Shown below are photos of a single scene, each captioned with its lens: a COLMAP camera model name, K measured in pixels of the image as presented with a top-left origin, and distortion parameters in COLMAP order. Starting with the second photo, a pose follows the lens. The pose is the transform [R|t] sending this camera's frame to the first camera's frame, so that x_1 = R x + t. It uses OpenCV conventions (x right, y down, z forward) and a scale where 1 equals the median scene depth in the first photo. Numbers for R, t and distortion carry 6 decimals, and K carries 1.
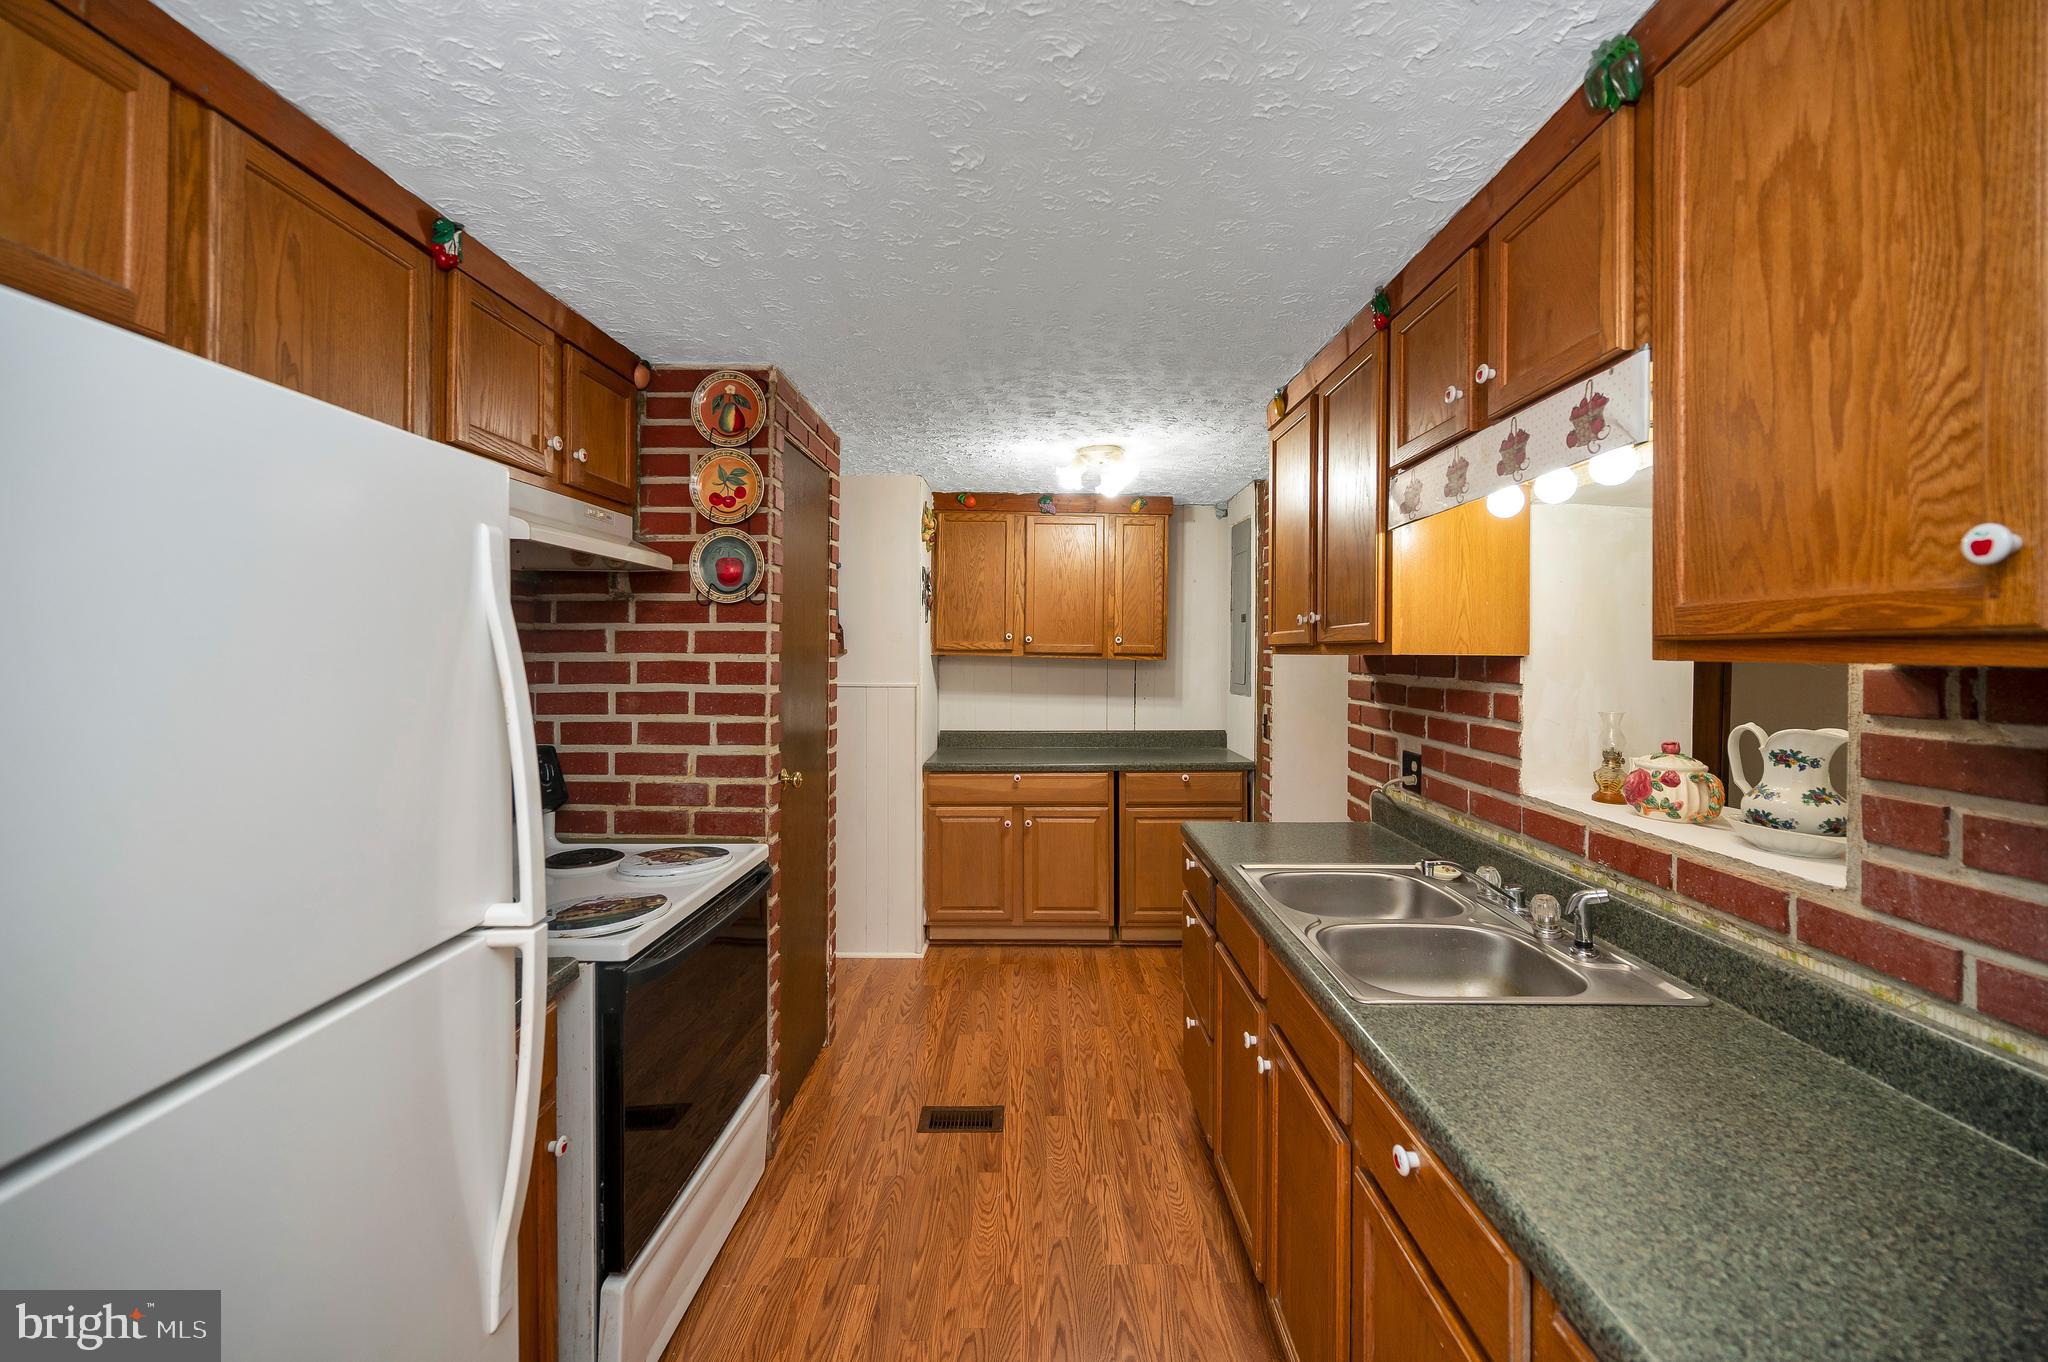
lens RADIAL K [[835.3, 0, 1035.6], [0, 835.3, 657.1], [0, 0, 1]] dist [0.000685, -0.000724]
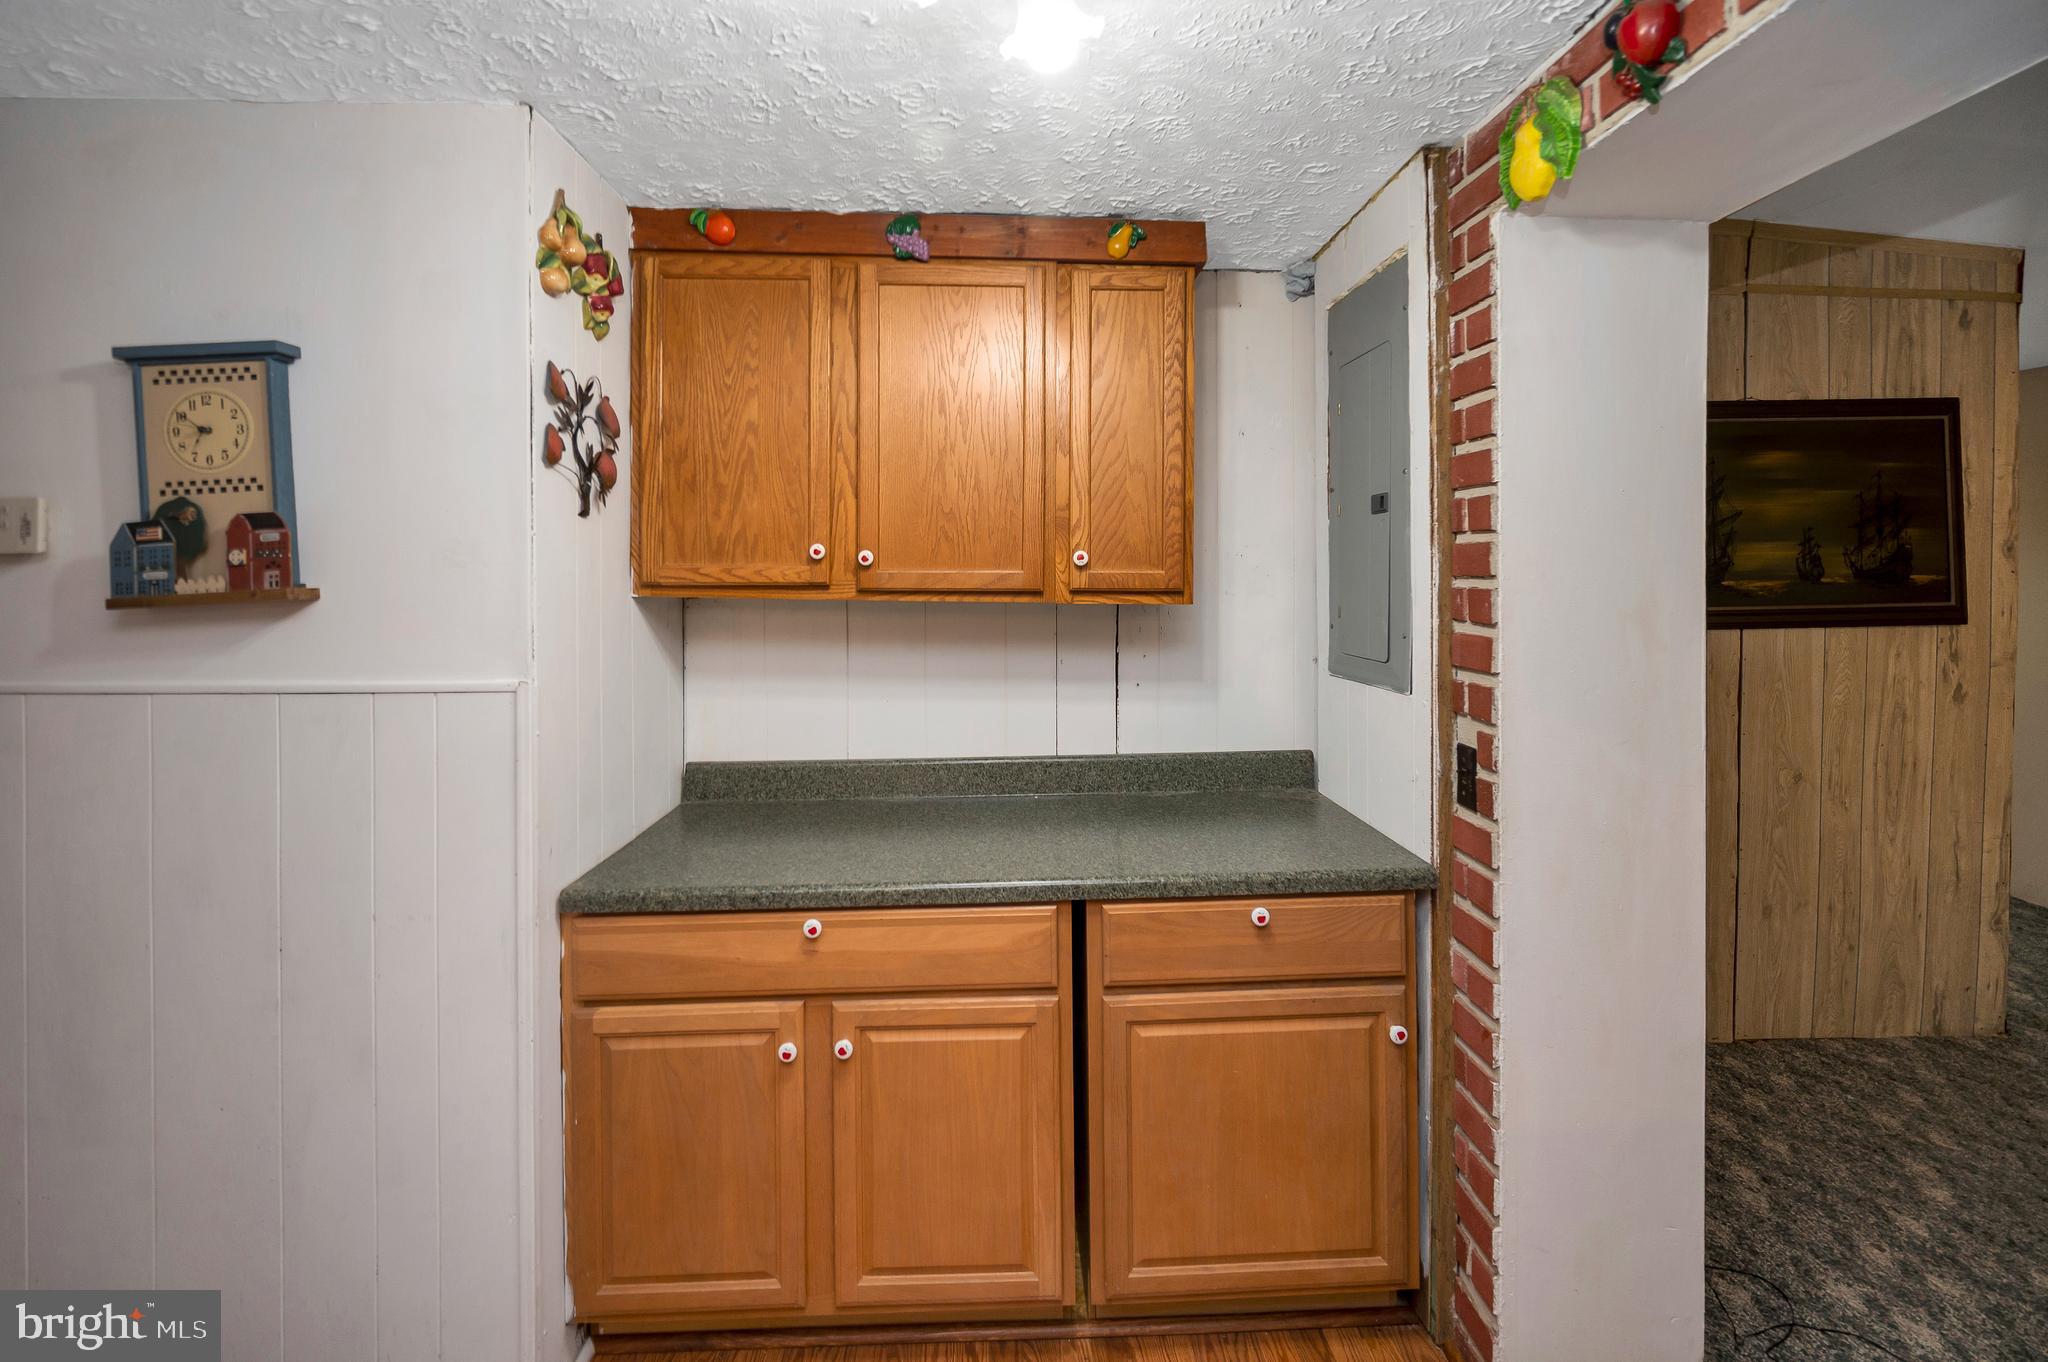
lens RADIAL K [[835.3, 0, 960.4], [0, 835.3, 589.2], [0, 0, 1]] dist [0.000685, -0.000724]
pose [[0.999196, -0.008998, -0.039080, 0.055884], [0.009136, 0.999953, 0.003345, -0.006706], [0.039048, -0.003699, 0.999231, 0.586708]]
